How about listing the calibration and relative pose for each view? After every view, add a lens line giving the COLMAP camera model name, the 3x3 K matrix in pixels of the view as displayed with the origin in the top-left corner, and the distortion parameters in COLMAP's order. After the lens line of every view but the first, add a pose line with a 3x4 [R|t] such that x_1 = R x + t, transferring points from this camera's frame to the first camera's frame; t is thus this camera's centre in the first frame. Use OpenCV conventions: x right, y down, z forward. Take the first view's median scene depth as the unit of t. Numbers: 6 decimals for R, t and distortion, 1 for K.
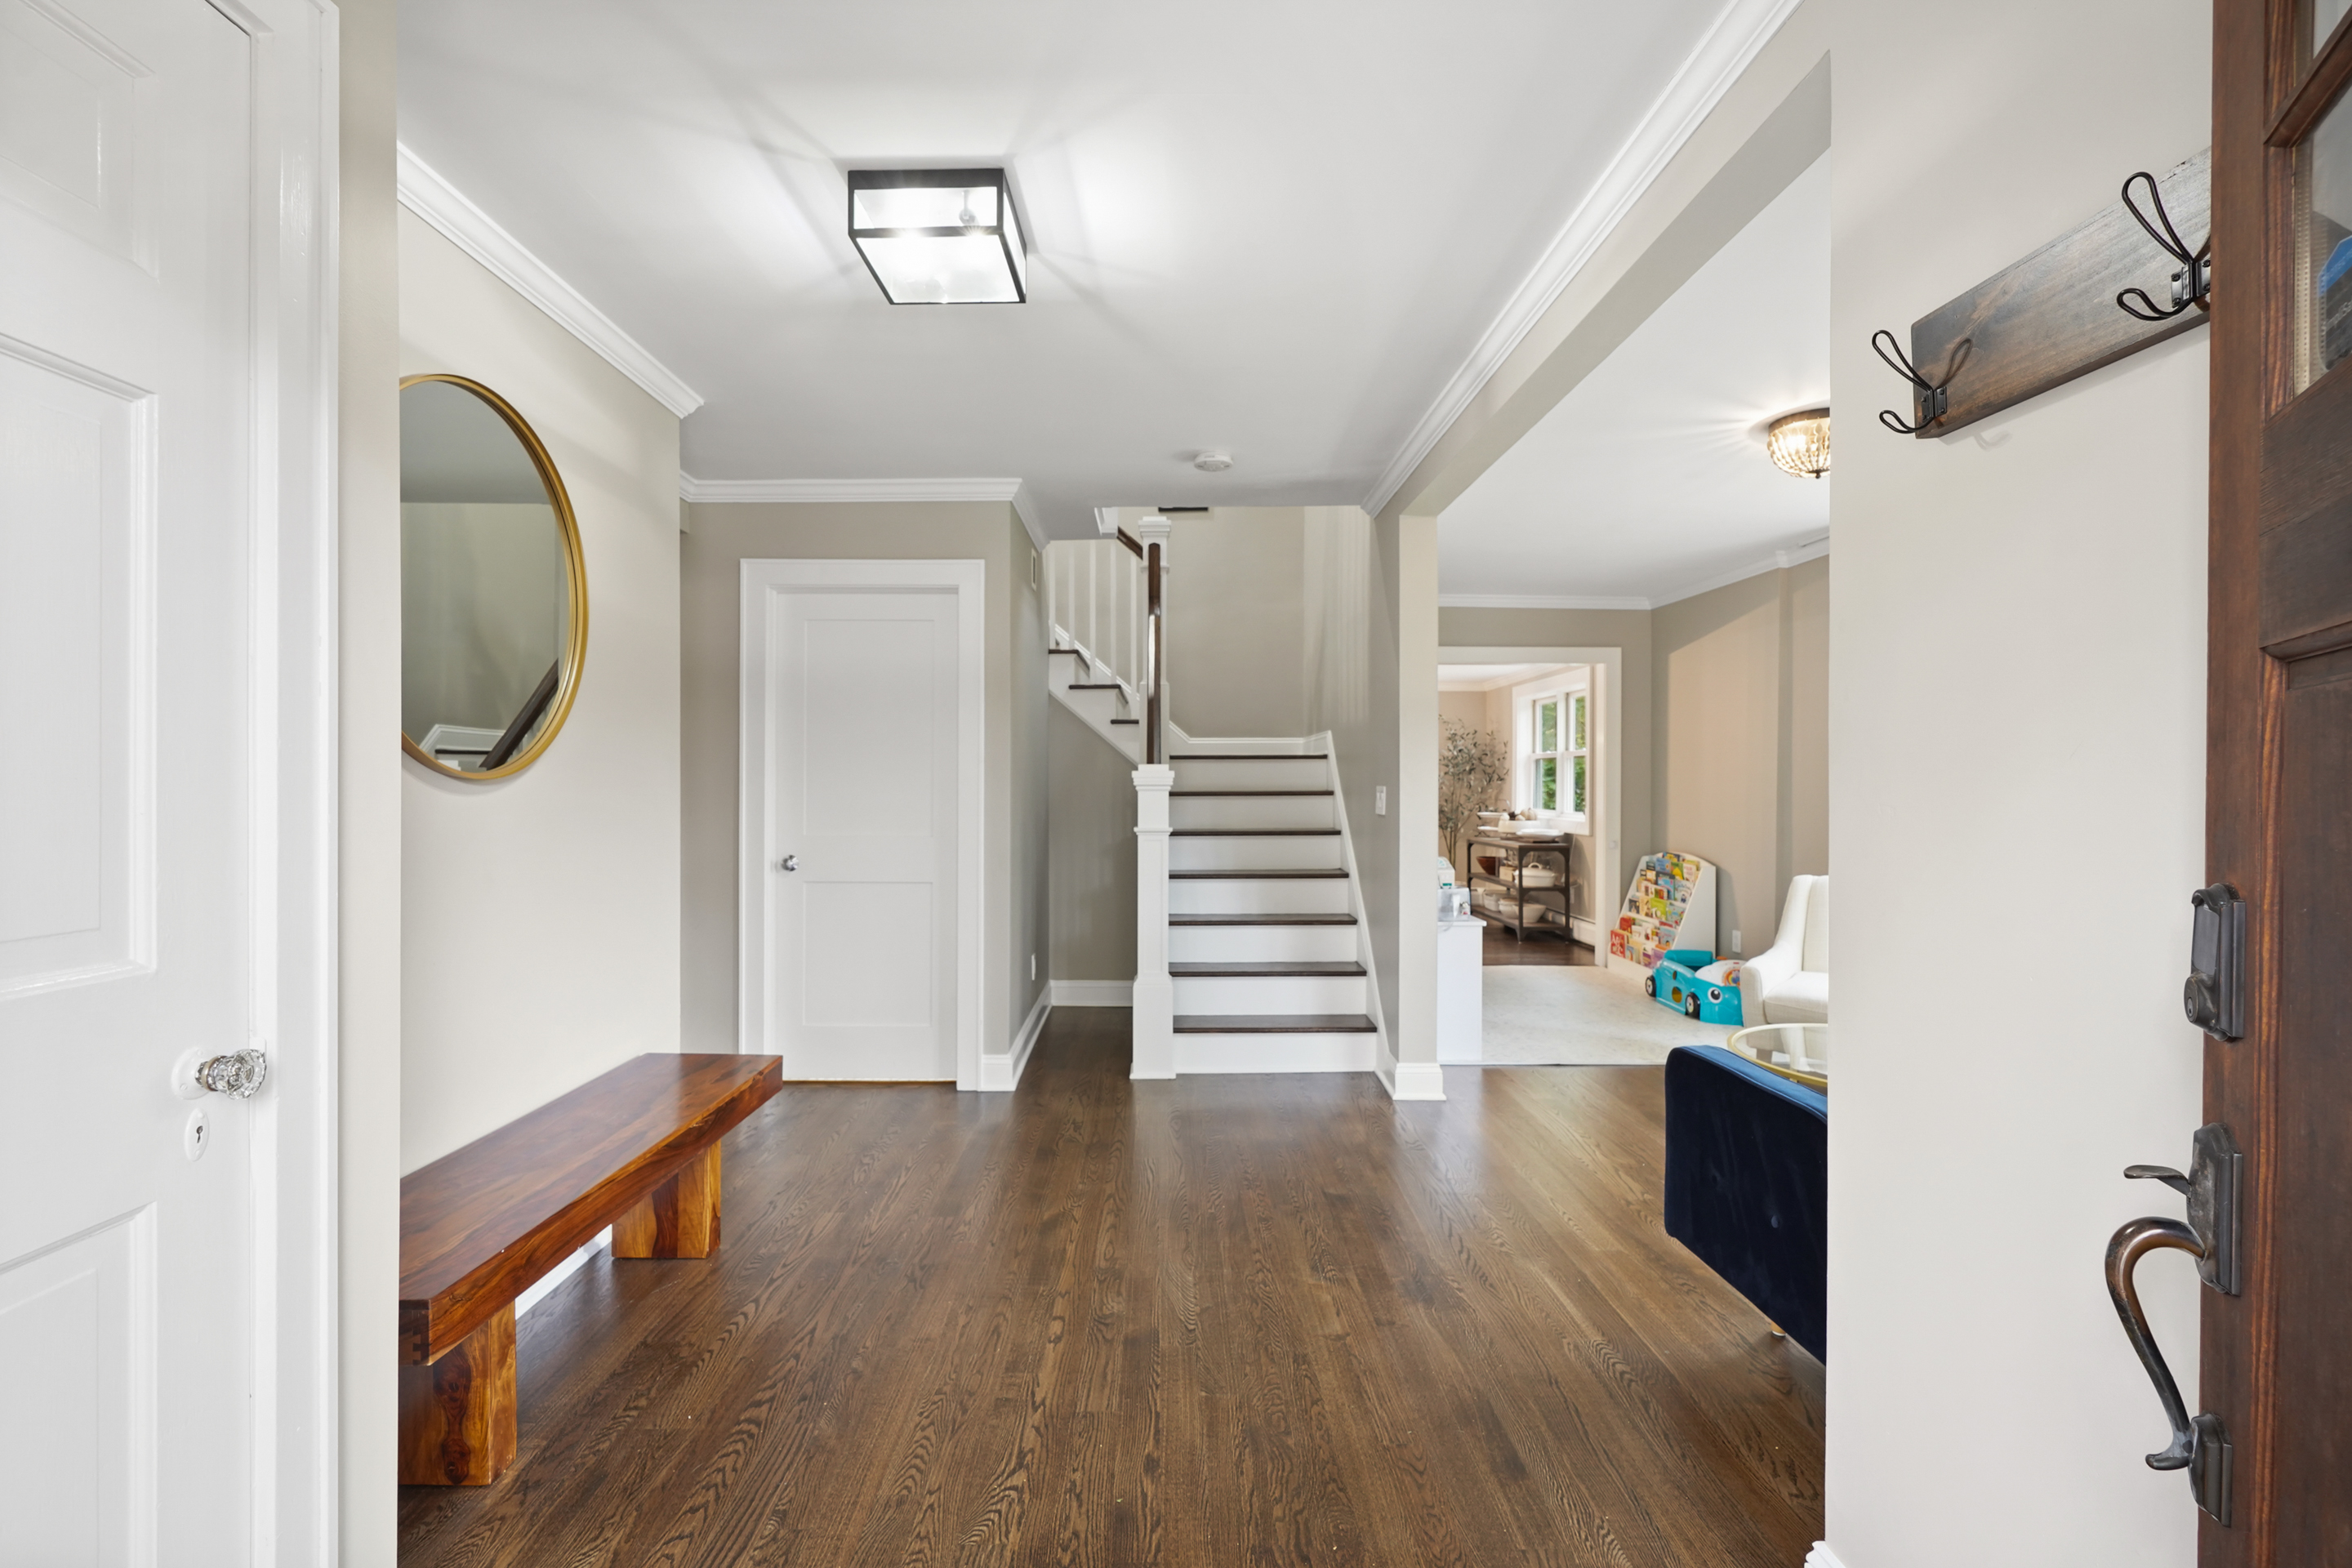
lens RADIAL K [[1091.9, 0, 1175.3], [0, 1091.9, 796.0], [0, 0, 1]] dist [-0.007808, 0.001781]
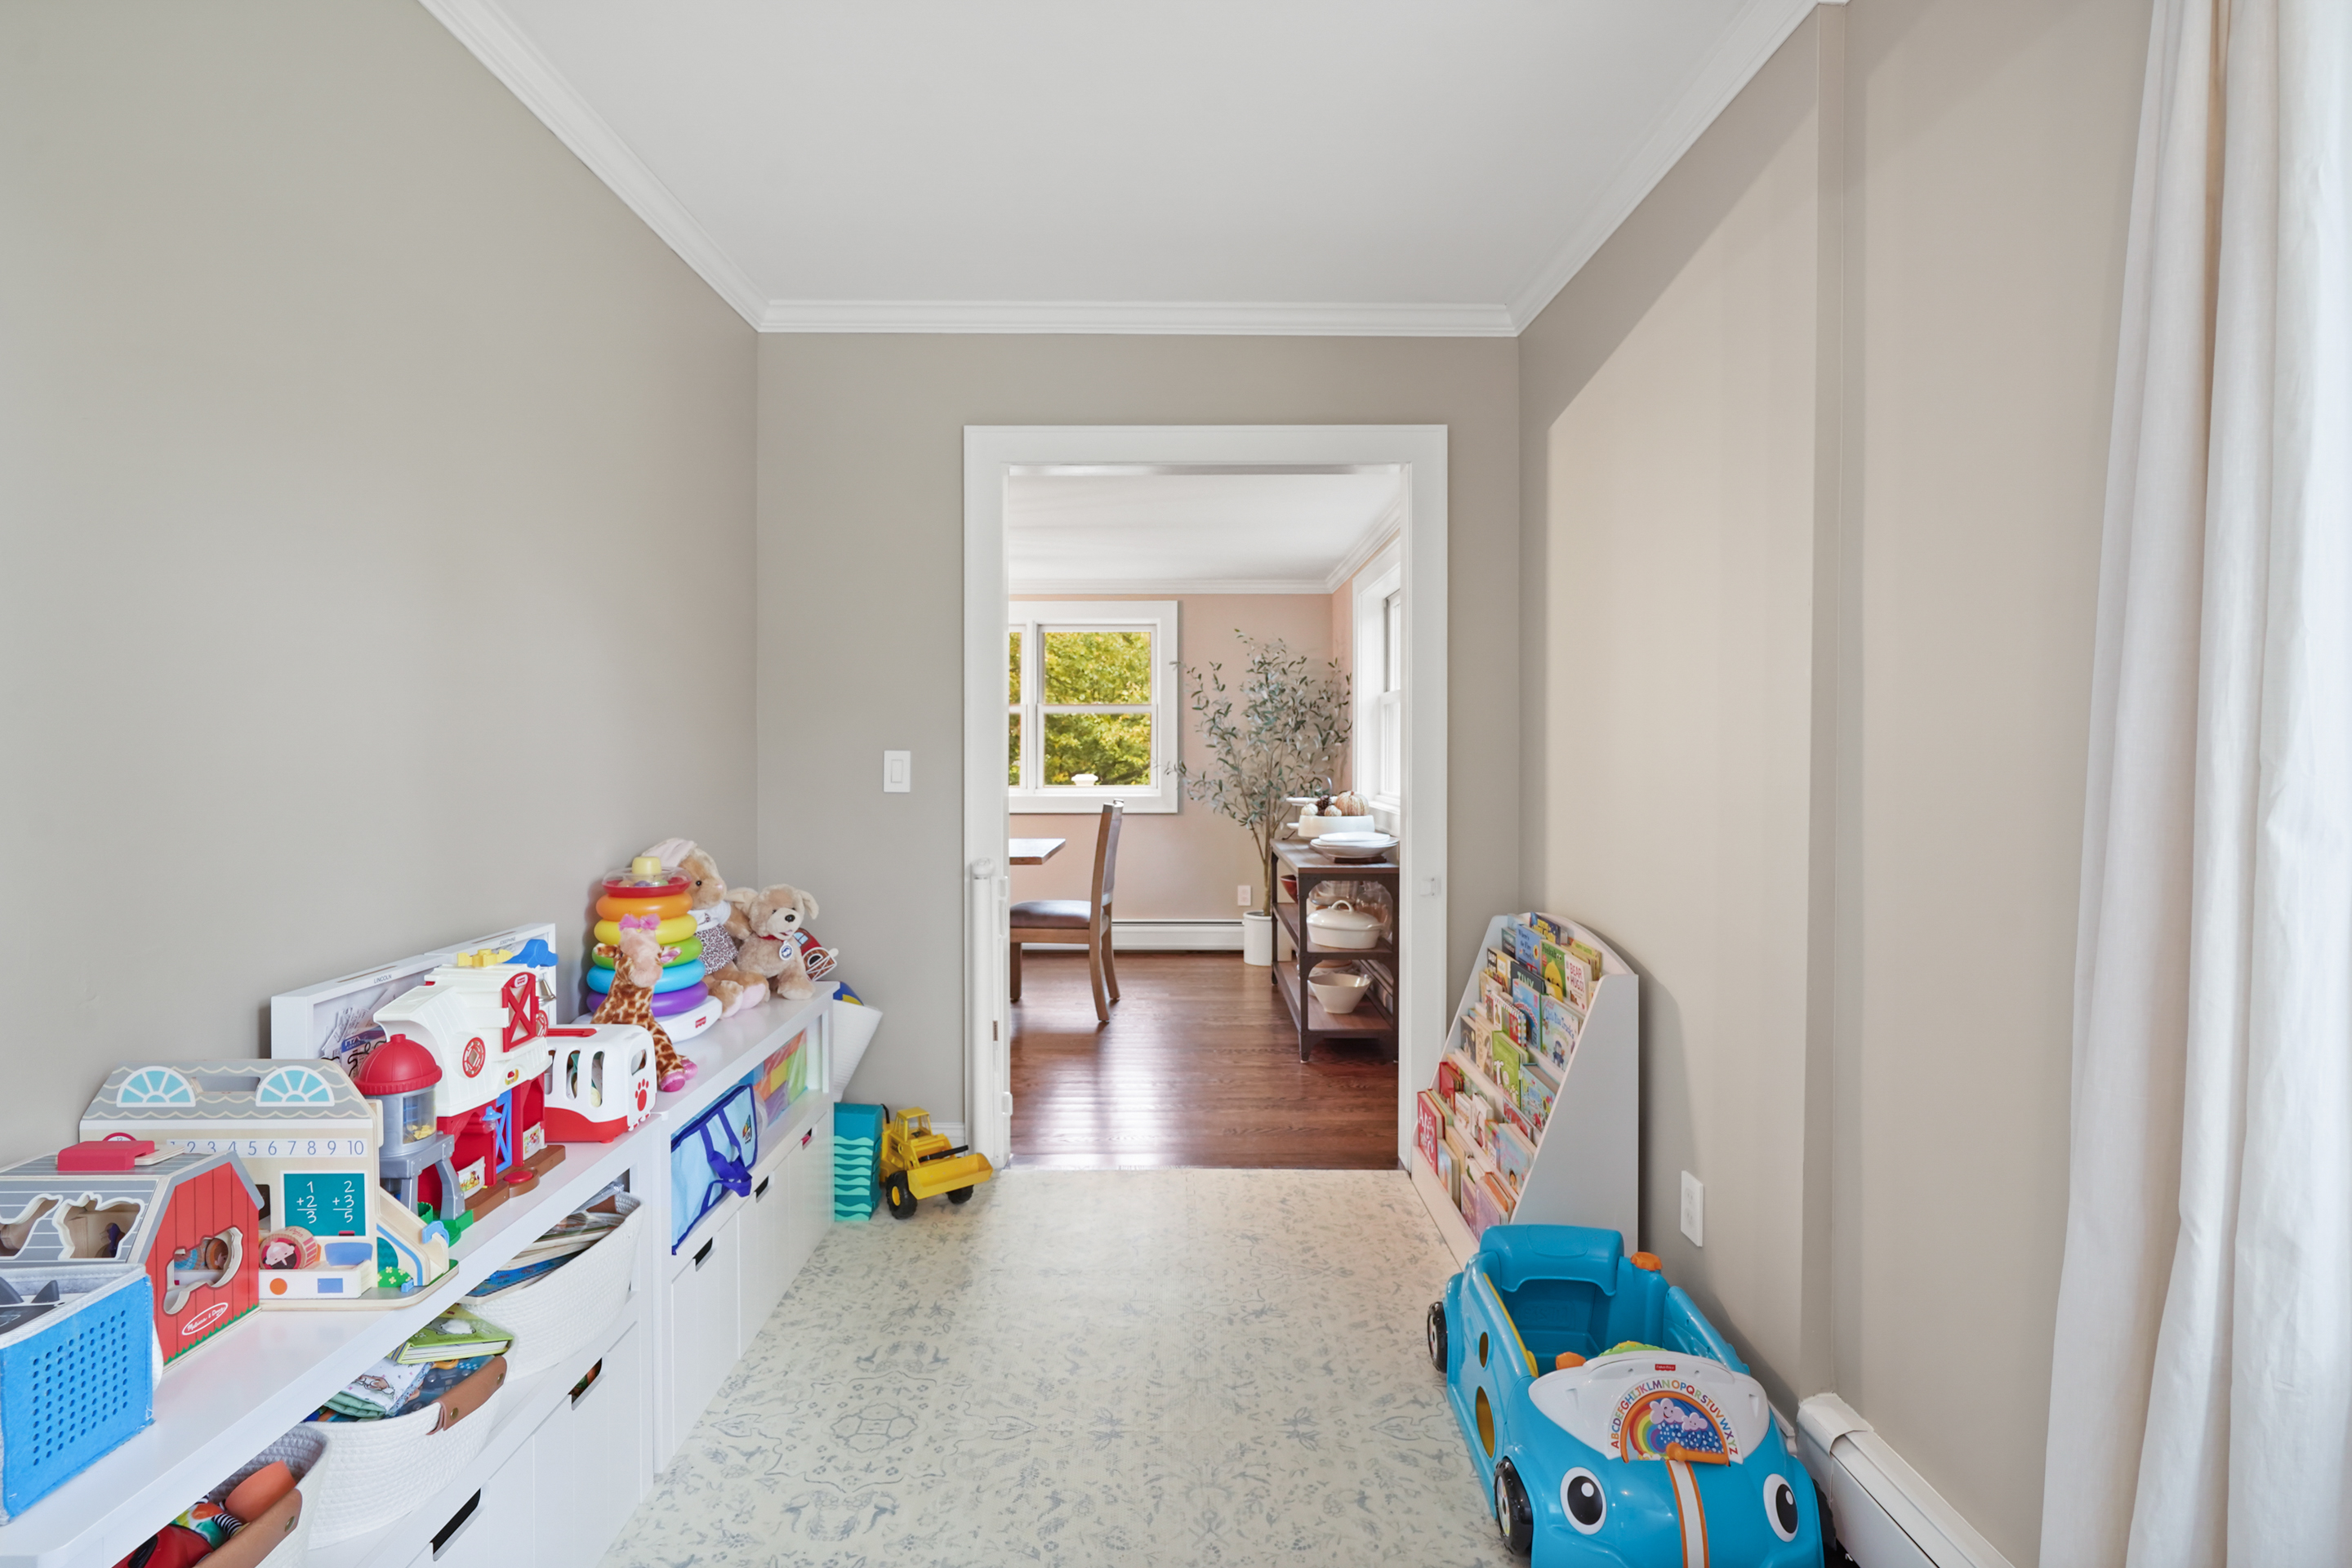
lens RADIAL K [[1137.8, 0, 1175.2], [0, 1137.8, 761.2], [0, 0, 1]] dist [0.002233, 0.000146]
pose [[0.999897, -0.000553, -0.014330, 0.323085], [0.000542, 1.000000, -0.000771, -0.004633], [0.014330, 0.000763, 0.999897, 0.578365]]
